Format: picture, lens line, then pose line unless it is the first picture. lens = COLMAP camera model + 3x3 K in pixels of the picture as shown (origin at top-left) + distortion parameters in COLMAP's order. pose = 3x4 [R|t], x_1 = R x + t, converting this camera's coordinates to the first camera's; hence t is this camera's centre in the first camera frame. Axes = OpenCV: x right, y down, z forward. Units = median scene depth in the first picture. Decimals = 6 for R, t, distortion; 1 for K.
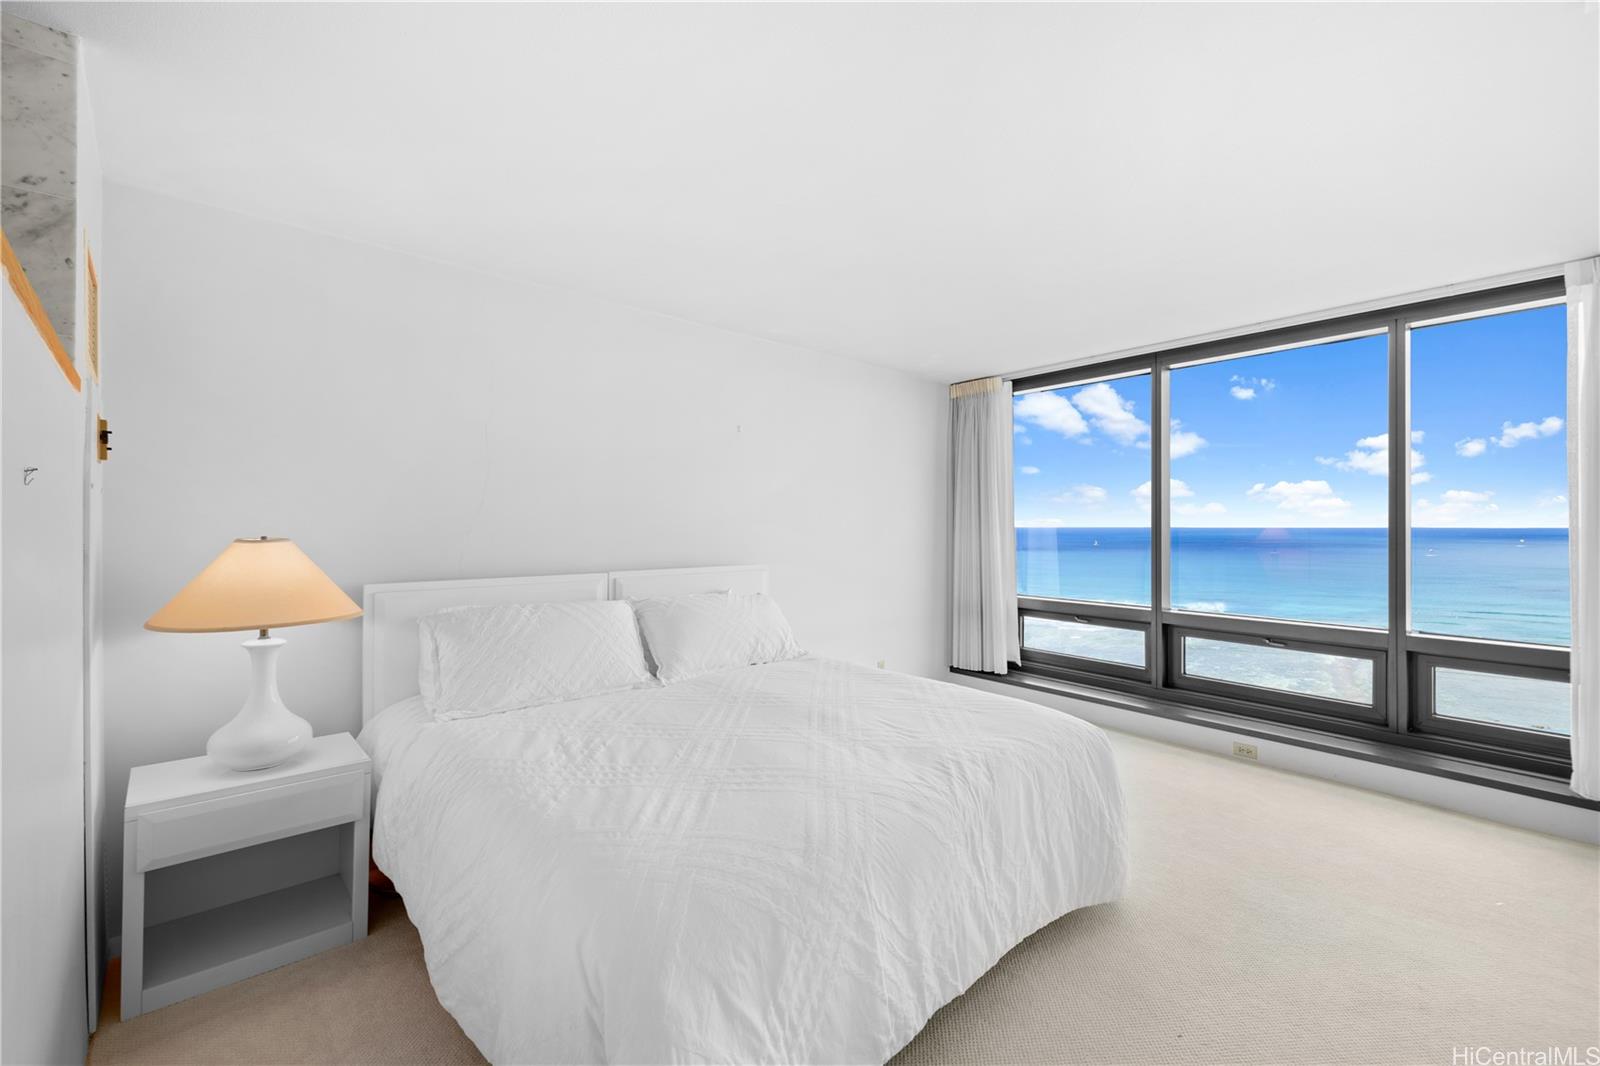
lens RADIAL K [[672.7, 0, 807.7], [0, 672.7, 517.3], [0, 0, 1]] dist [0.002112, 0.000429]
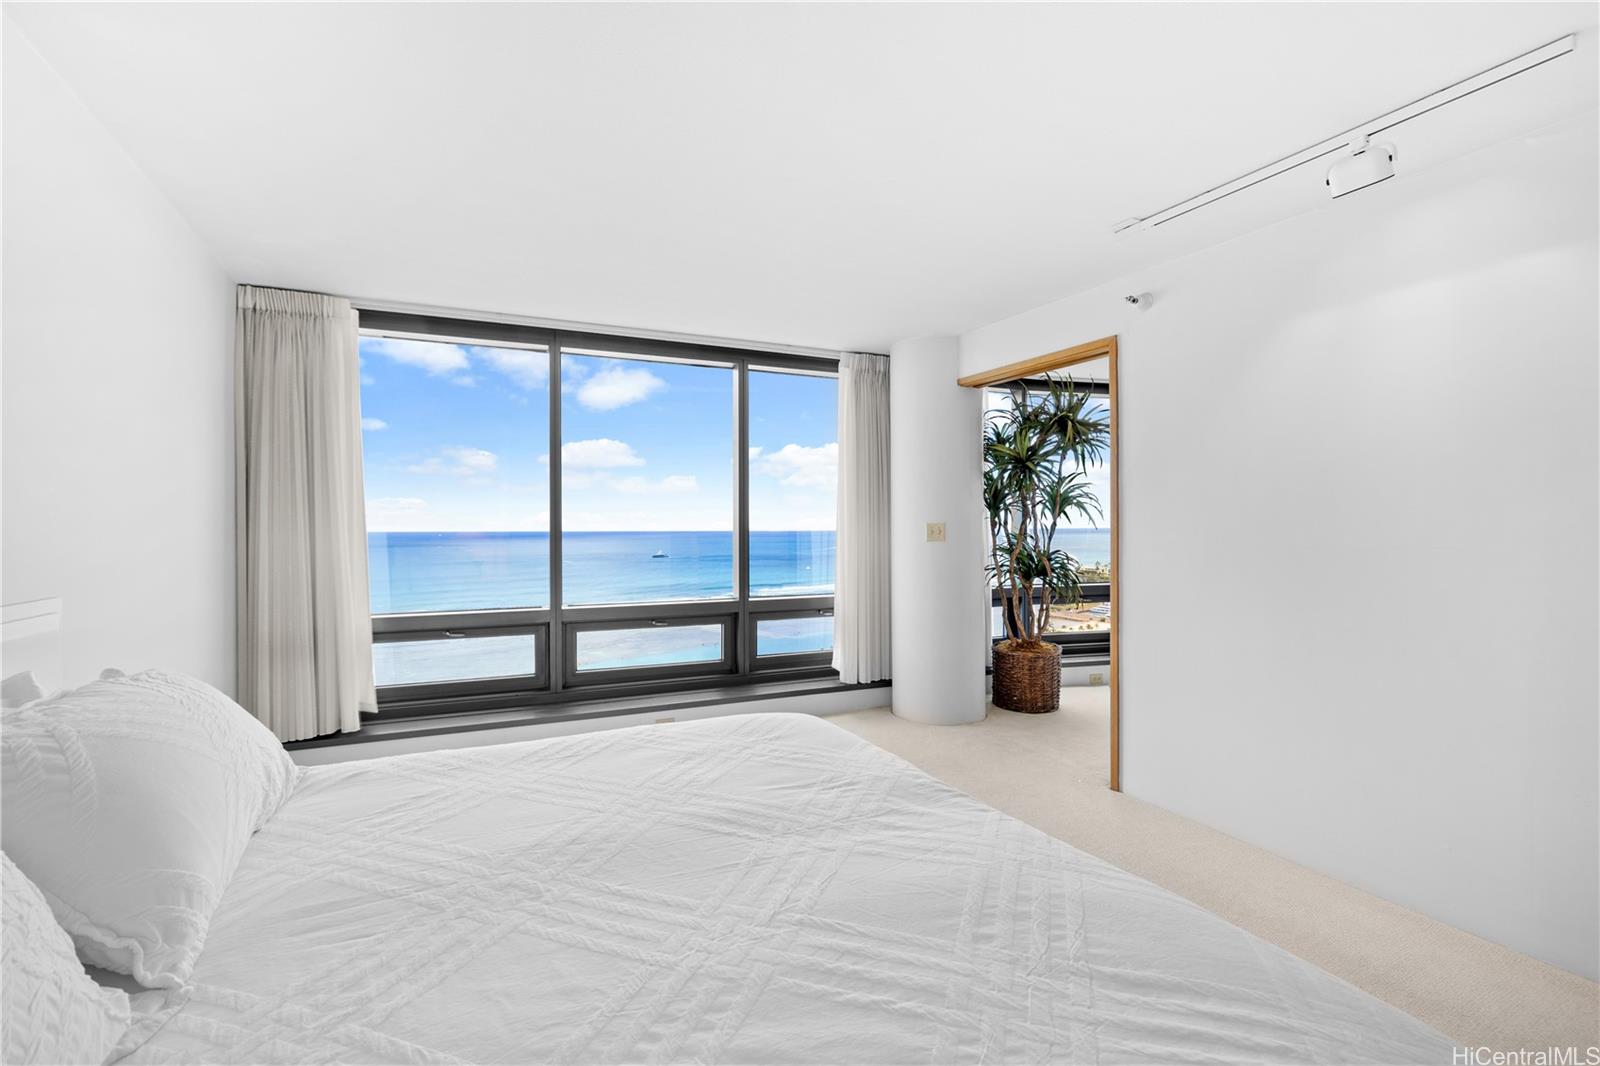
lens RADIAL K [[672.7, 0, 807.7], [0, 672.7, 517.3], [0, 0, 1]] dist [0.002112, 0.000429]
pose [[0.279287, 0.013613, 0.960111, -0.364436], [-0.007049, 0.999902, -0.012127, 0.028370], [-0.960182, -0.003381, 0.279355, 0.540037]]
